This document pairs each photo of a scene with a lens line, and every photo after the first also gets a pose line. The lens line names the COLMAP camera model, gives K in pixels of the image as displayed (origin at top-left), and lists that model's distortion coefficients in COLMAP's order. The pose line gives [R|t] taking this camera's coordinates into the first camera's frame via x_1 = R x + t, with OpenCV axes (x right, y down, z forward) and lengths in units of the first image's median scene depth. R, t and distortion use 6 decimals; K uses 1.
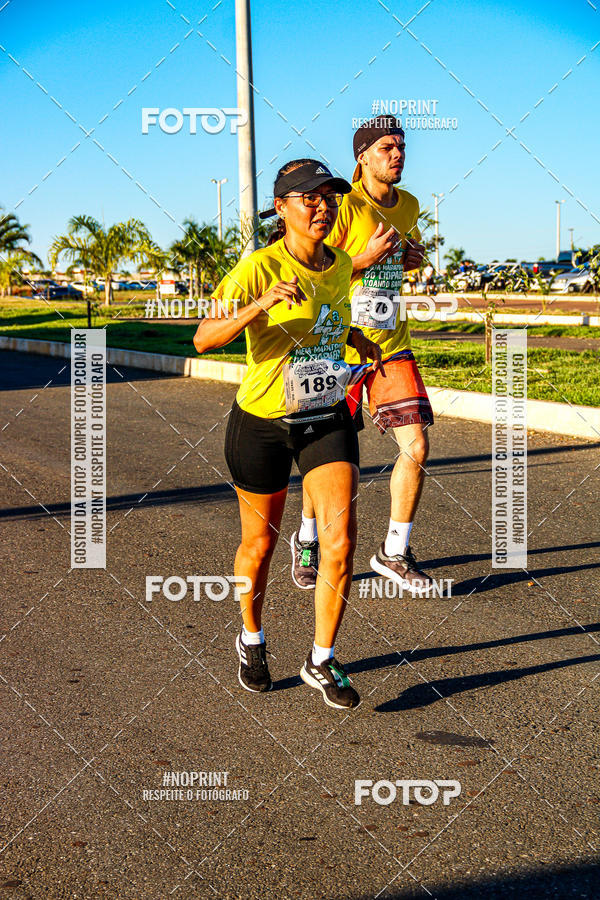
lens RADIAL K [[6744.8, 0, 300.0], [0, 6744.8, 450.0], [0, 0, 1]] dist [4.179263, -4.932214]
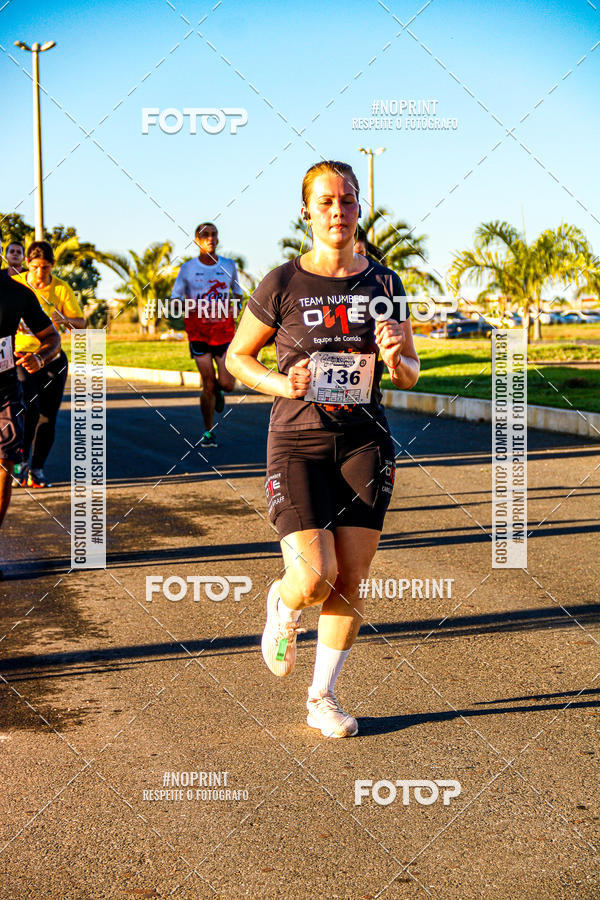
lens RADIAL K [[4224.1, 0, 300.0], [0, 4224.1, 450.0], [0, 0, 1]] dist [1.587648, 0.077277]
pose [[0.934192, 0.006798, -0.356707, 0.109581], [-0.014078, 0.999742, -0.017816, -0.001876], [0.356494, 0.021665, 0.934047, 0.571931]]
